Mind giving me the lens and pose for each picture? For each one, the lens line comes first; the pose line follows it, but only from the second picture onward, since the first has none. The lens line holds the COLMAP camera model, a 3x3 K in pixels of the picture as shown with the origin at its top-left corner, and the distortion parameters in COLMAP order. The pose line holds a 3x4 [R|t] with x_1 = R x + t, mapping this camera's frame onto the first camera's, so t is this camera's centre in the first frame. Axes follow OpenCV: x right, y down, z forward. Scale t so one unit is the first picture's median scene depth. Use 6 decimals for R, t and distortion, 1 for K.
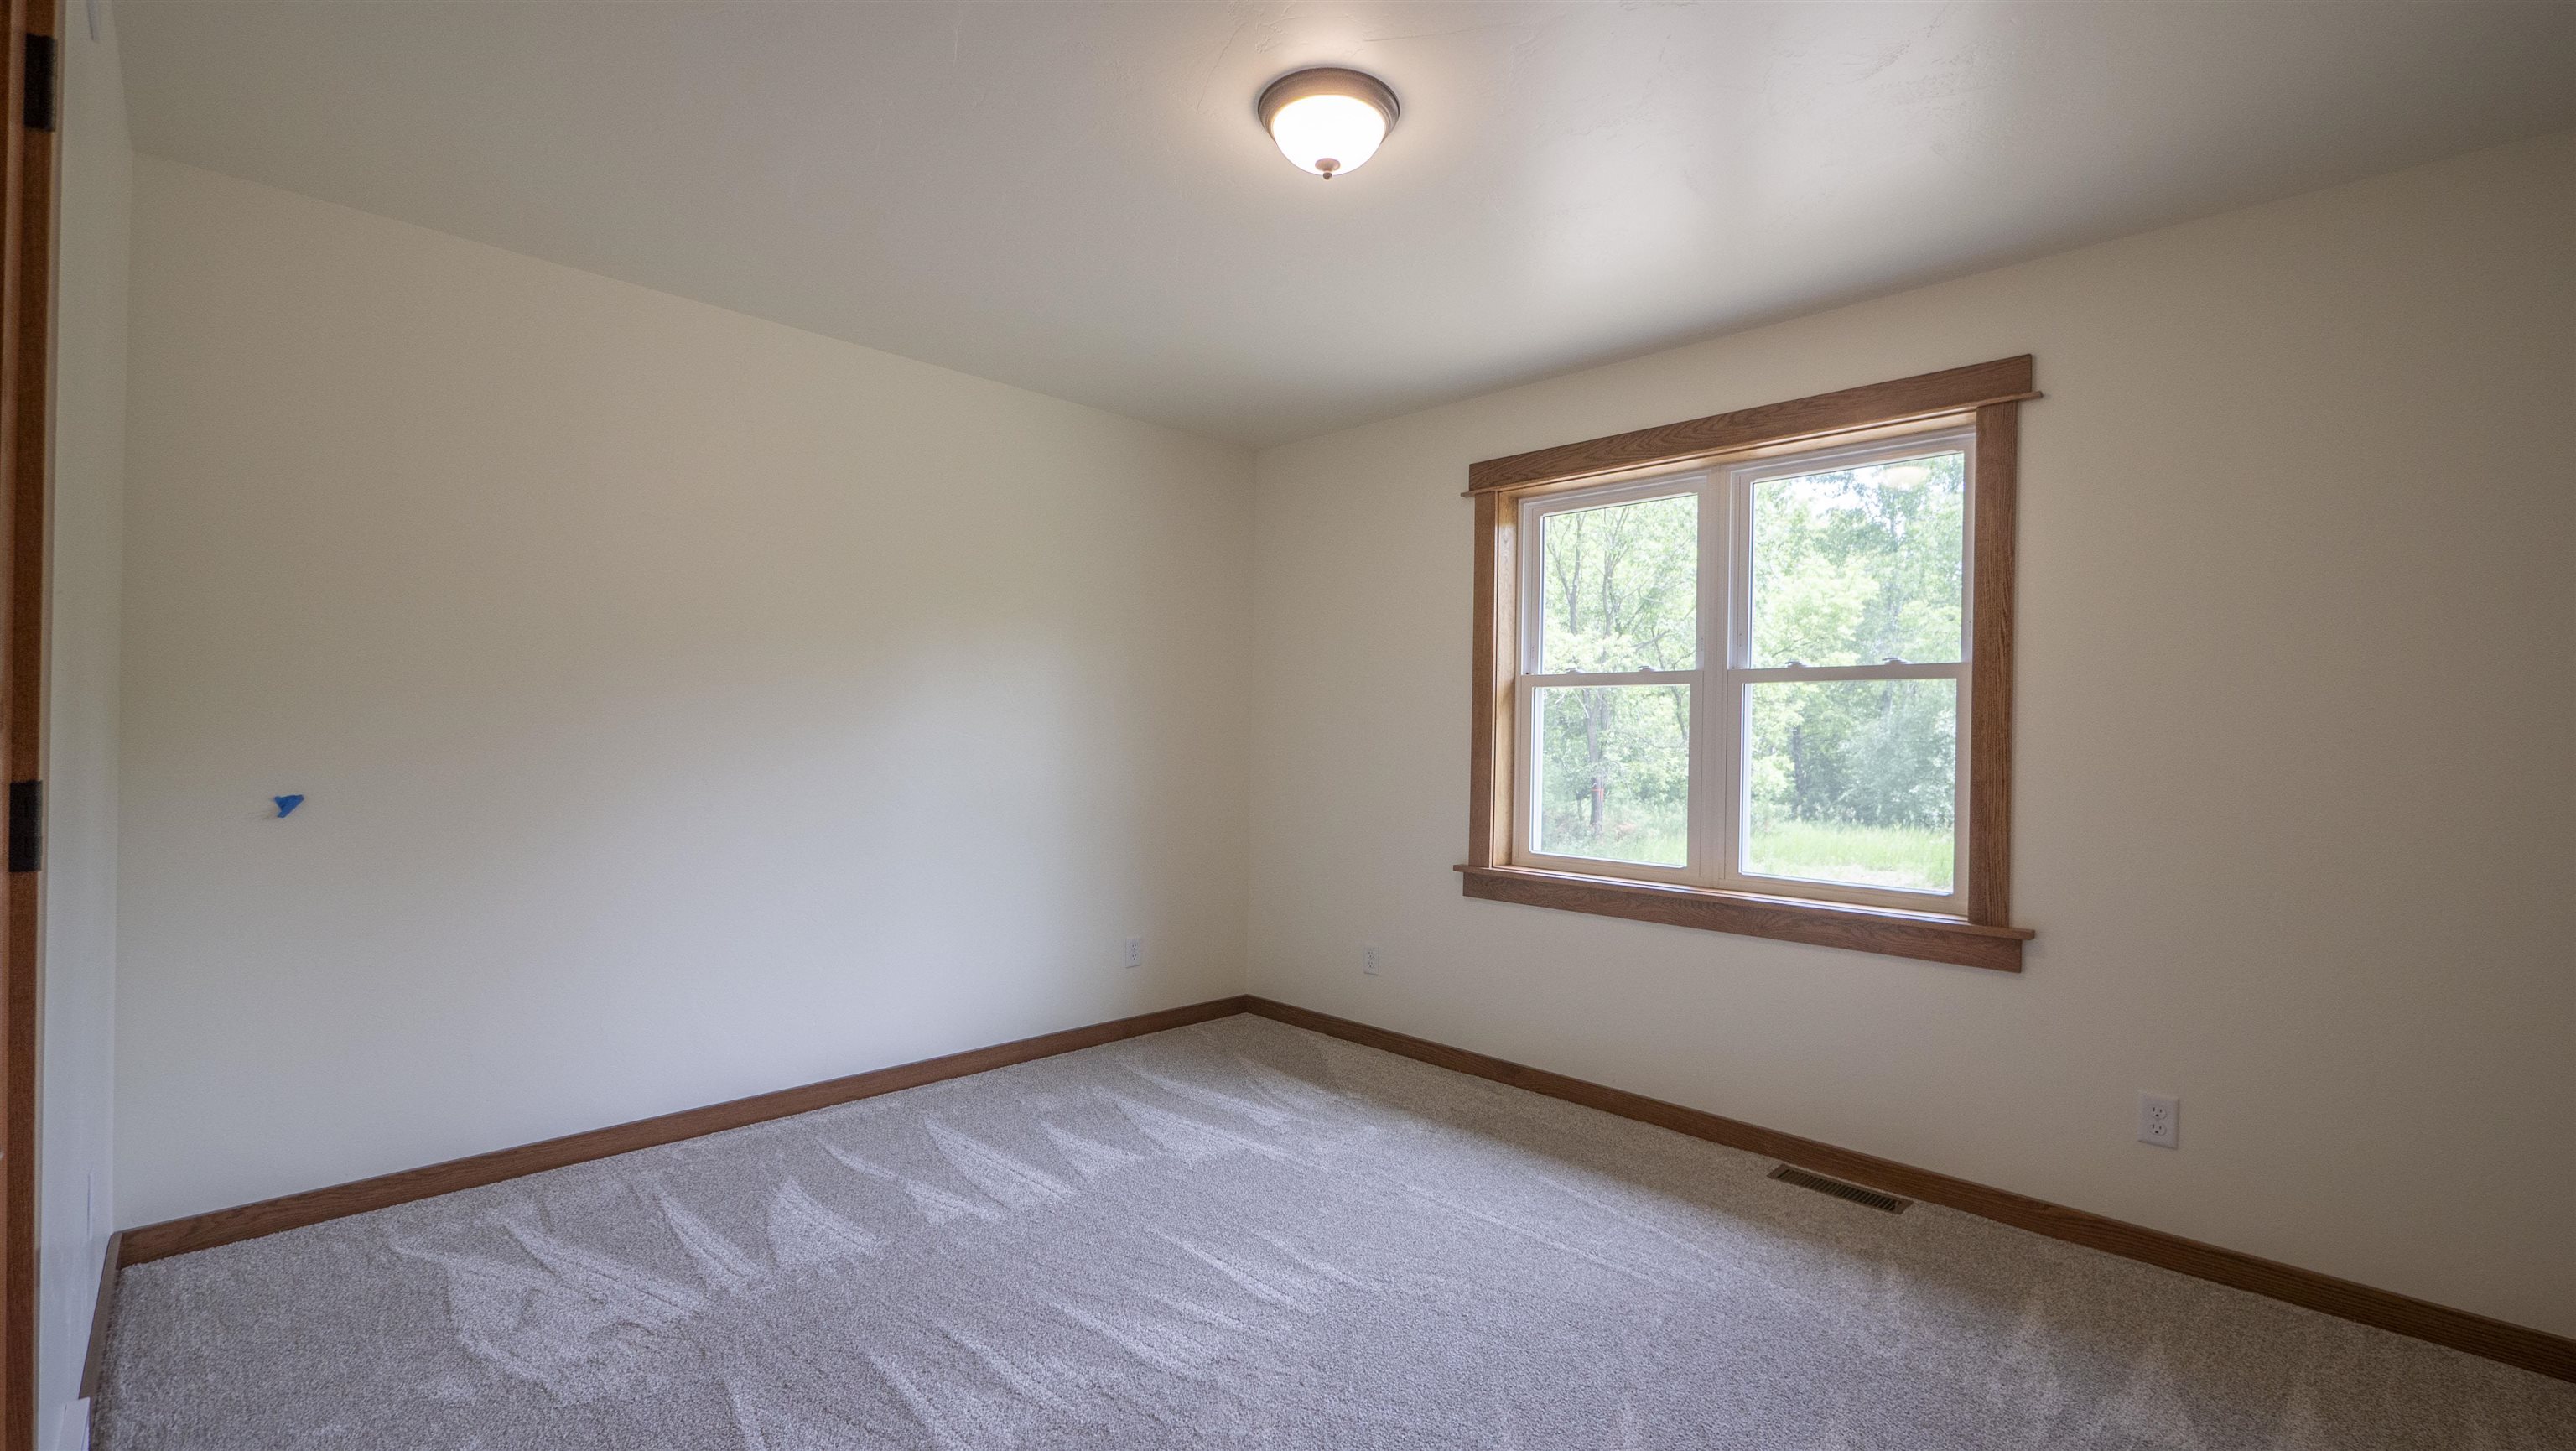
lens RADIAL K [[1087.8, 0, 1305.5], [0, 1087.8, 719.3], [0, 0, 1]] dist [-0.004698, 0.000379]
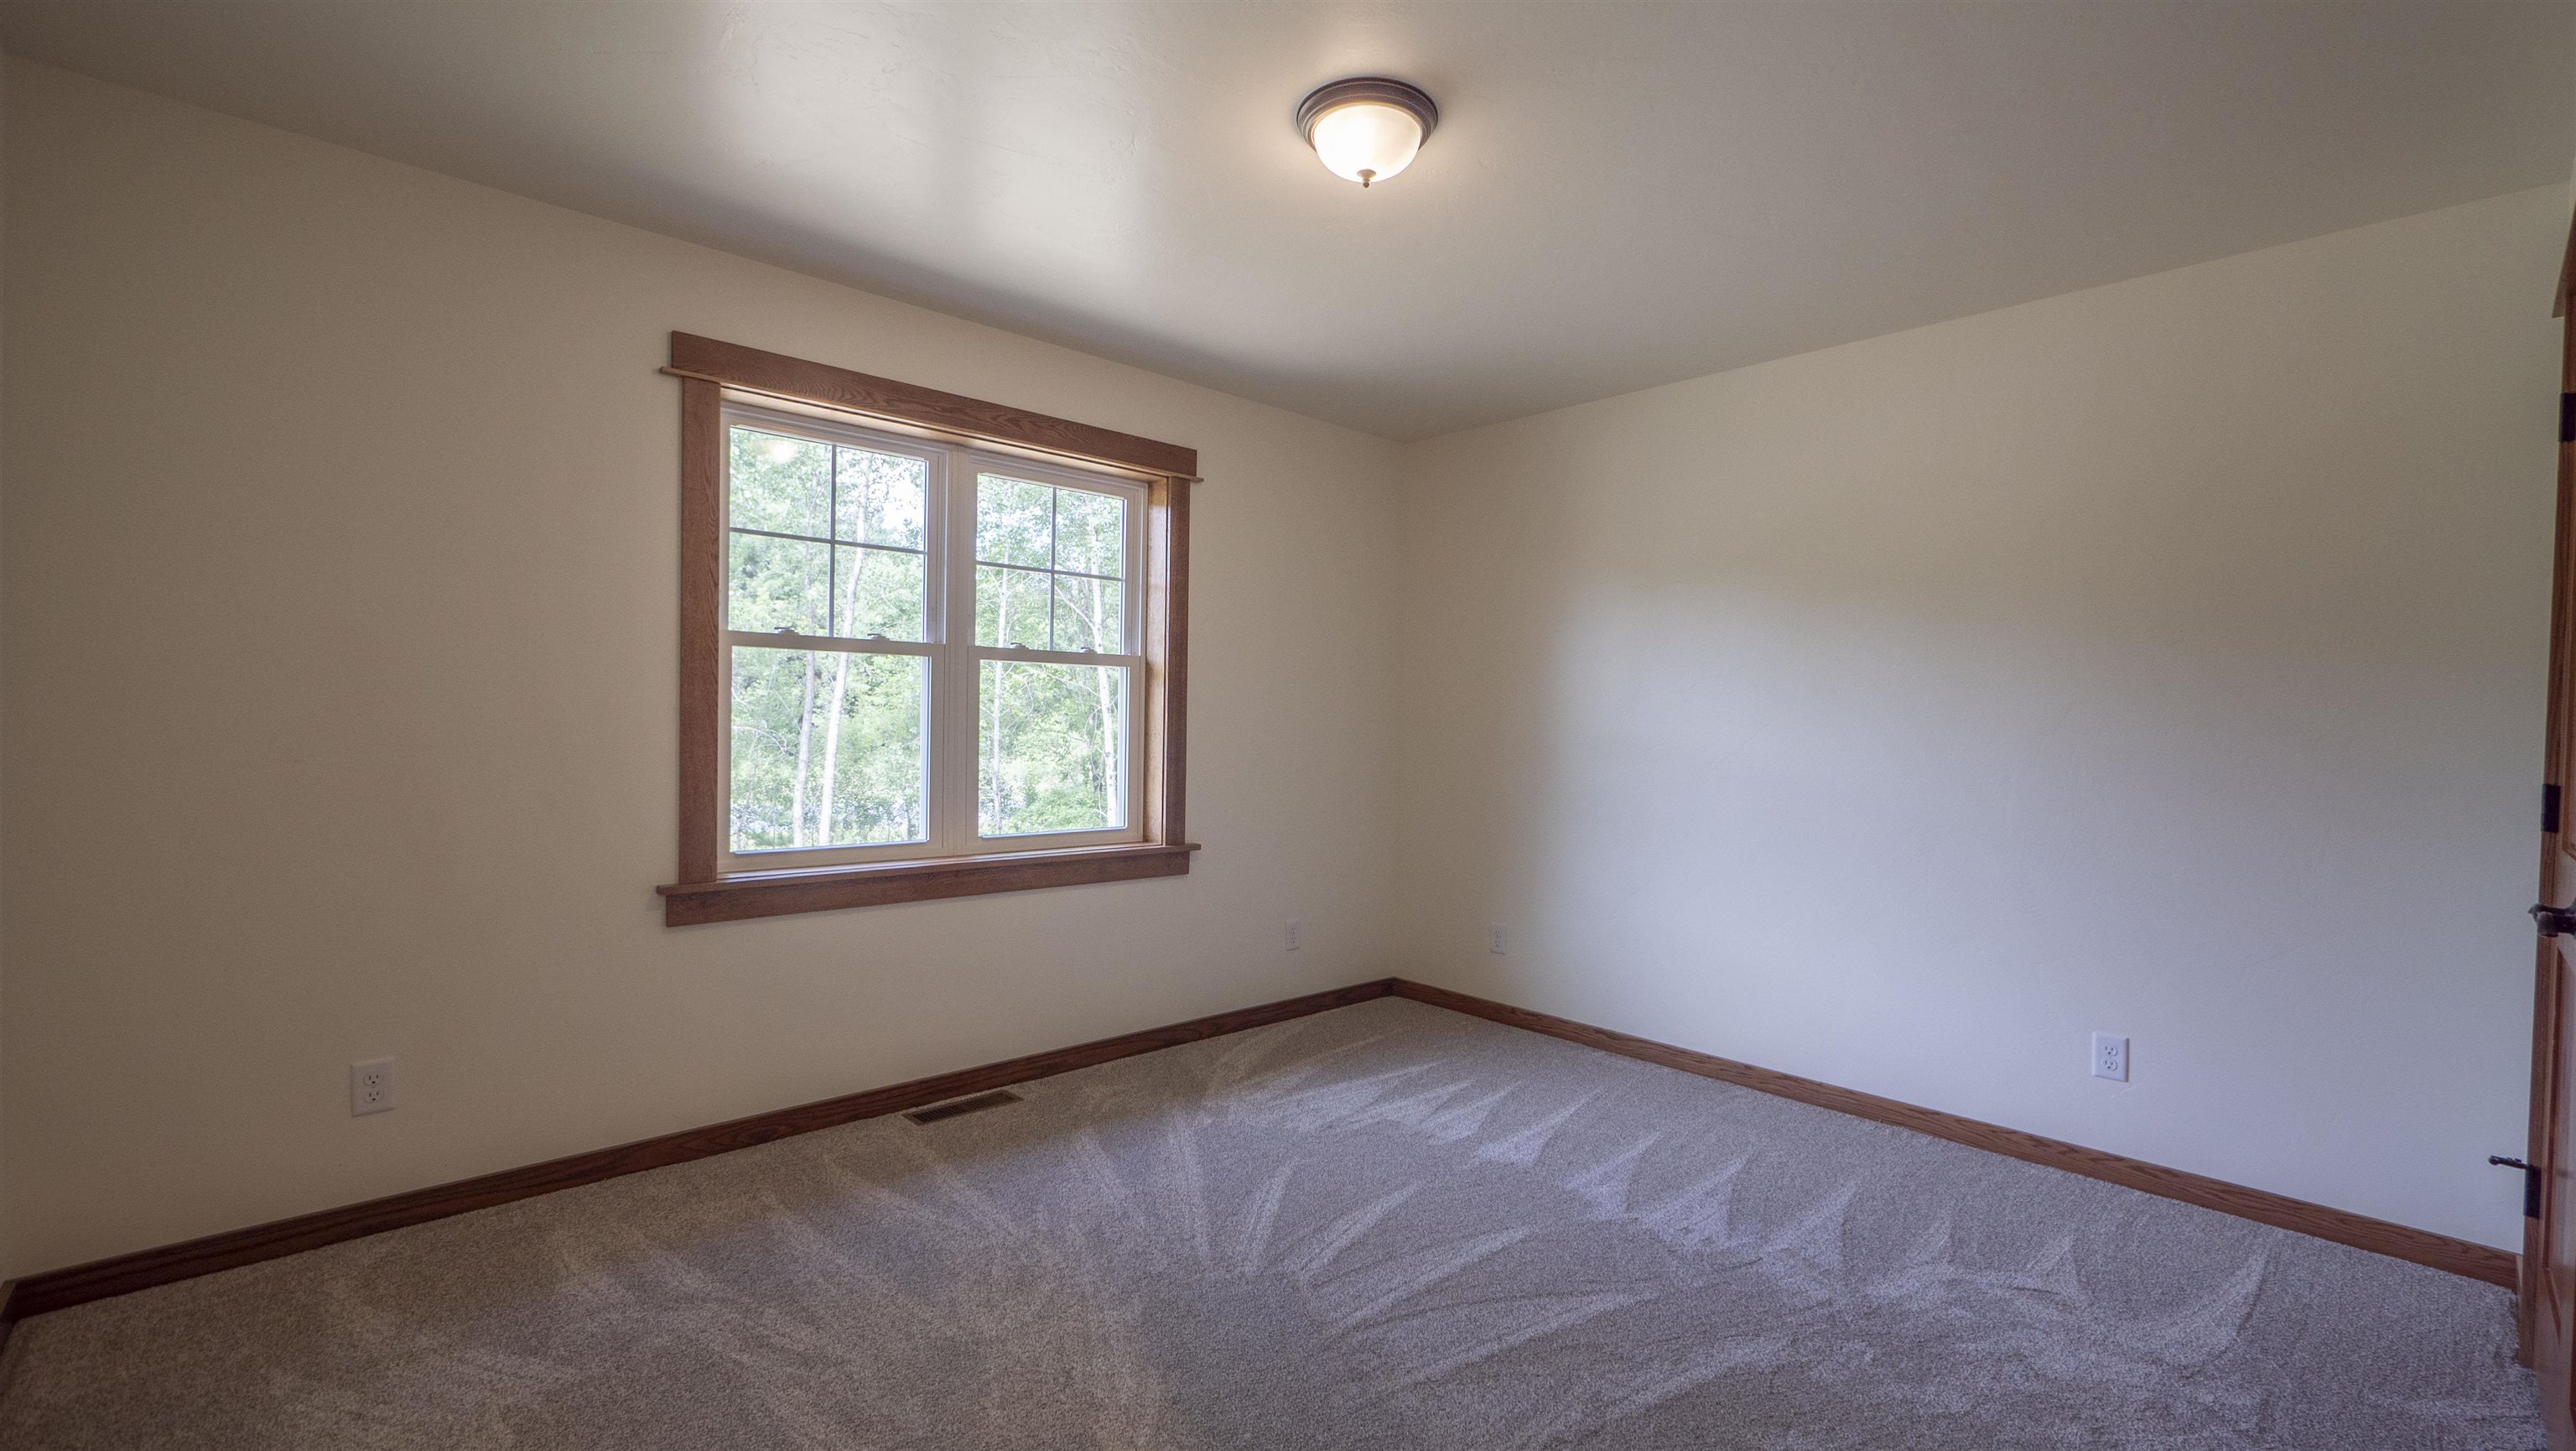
lens RADIAL K [[1087.8, 0, 1300.7], [0, 1087.8, 733.0], [0, 0, 1]] dist [-0.004698, 0.000379]
pose [[0.052899, -0.025420, 0.998276, -0.628856], [-0.031167, 0.999147, 0.027094, -0.000939], [-0.998113, -0.032547, 0.052062, 0.612641]]
